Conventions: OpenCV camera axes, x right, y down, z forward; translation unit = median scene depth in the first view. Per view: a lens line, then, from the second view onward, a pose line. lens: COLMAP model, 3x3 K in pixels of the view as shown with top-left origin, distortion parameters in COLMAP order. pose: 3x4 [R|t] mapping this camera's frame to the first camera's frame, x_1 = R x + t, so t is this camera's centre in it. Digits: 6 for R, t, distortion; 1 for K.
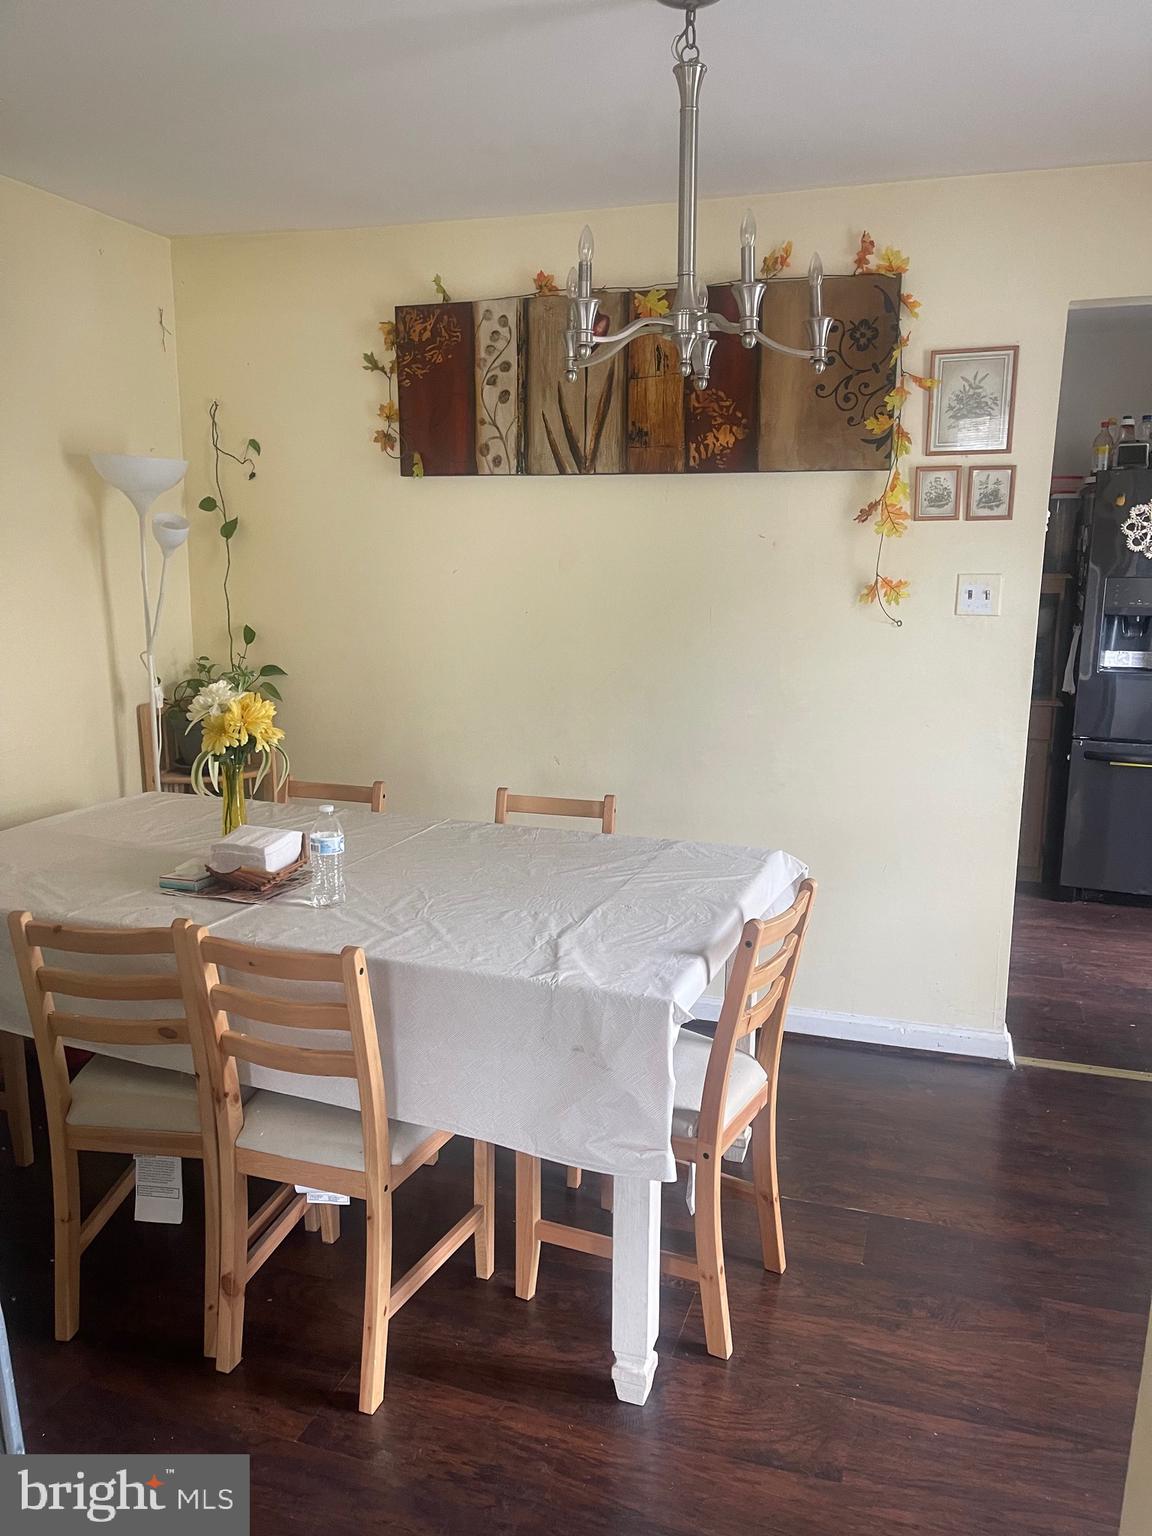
lens RADIAL K [[1162.2, 0, 579.5], [0, 1162.2, 774.3], [0, 0, 1]] dist [0.073908, -0.099785]
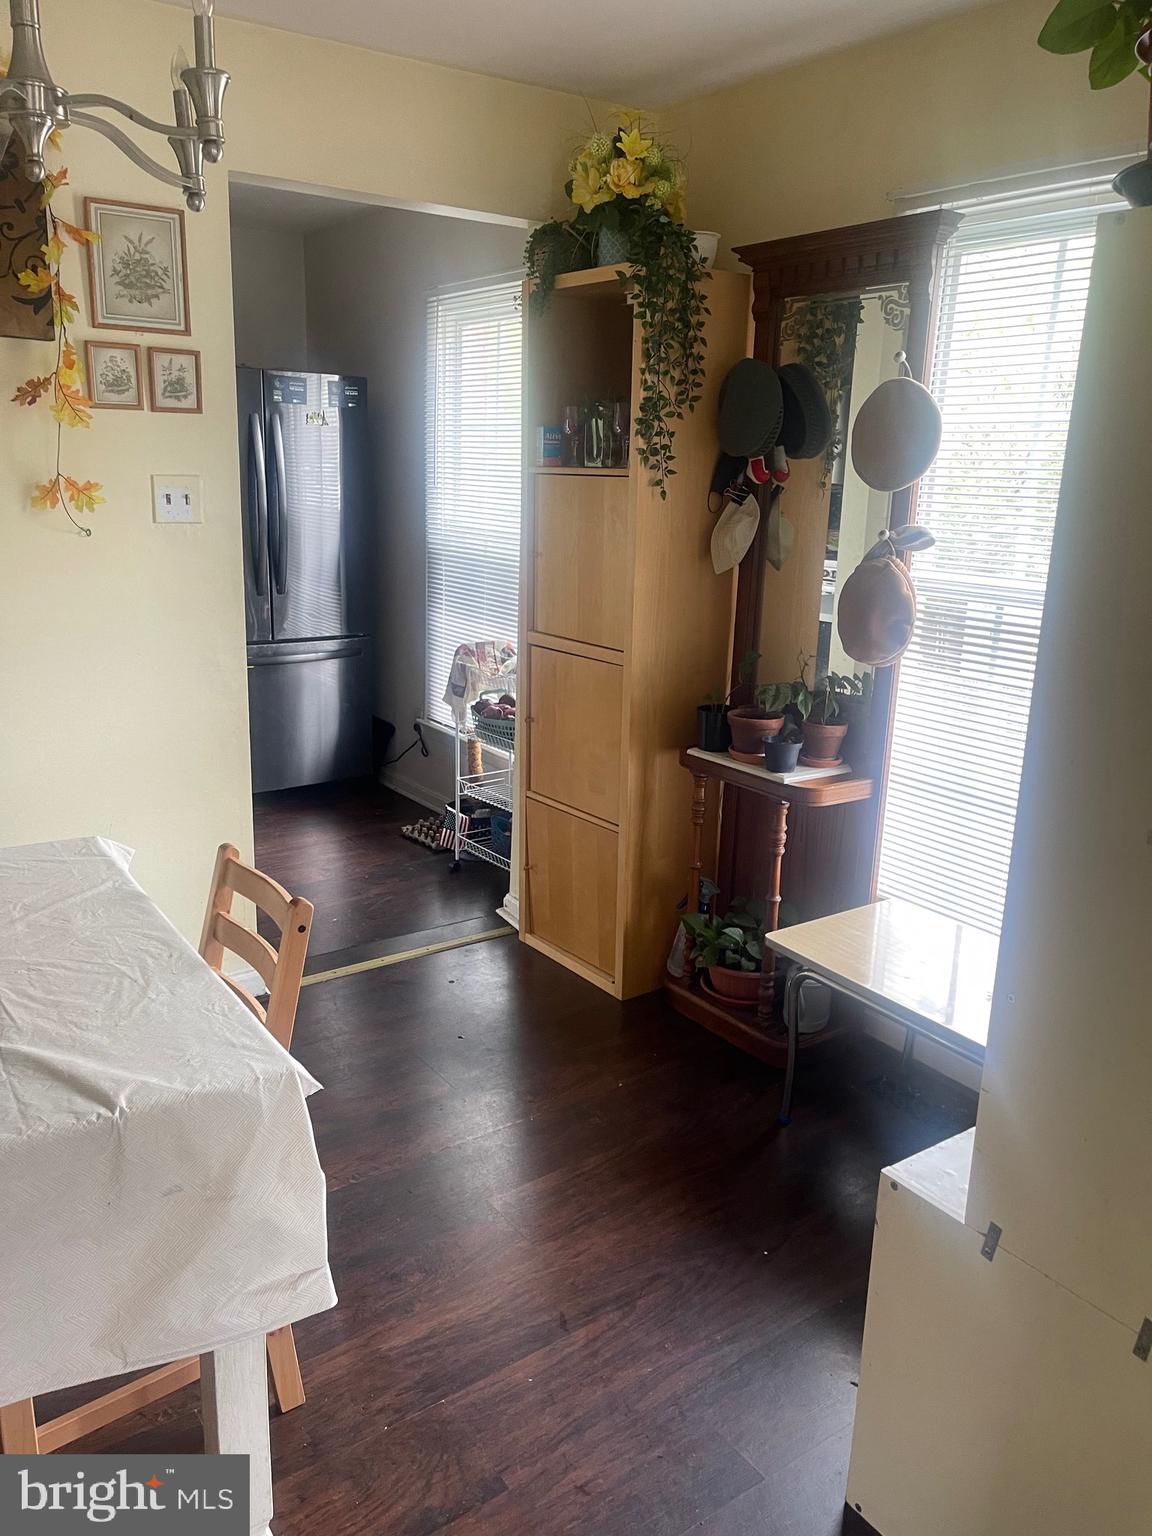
lens RADIAL K [[1162.2, 0, 582.9], [0, 1162.2, 766.2], [0, 0, 1]] dist [0.073908, -0.099785]
pose [[0.582043, -0.190576, 0.790510, -0.218848], [0.123935, 0.981582, 0.145388, -0.047748], [-0.803658, 0.013350, 0.594942, 0.239179]]
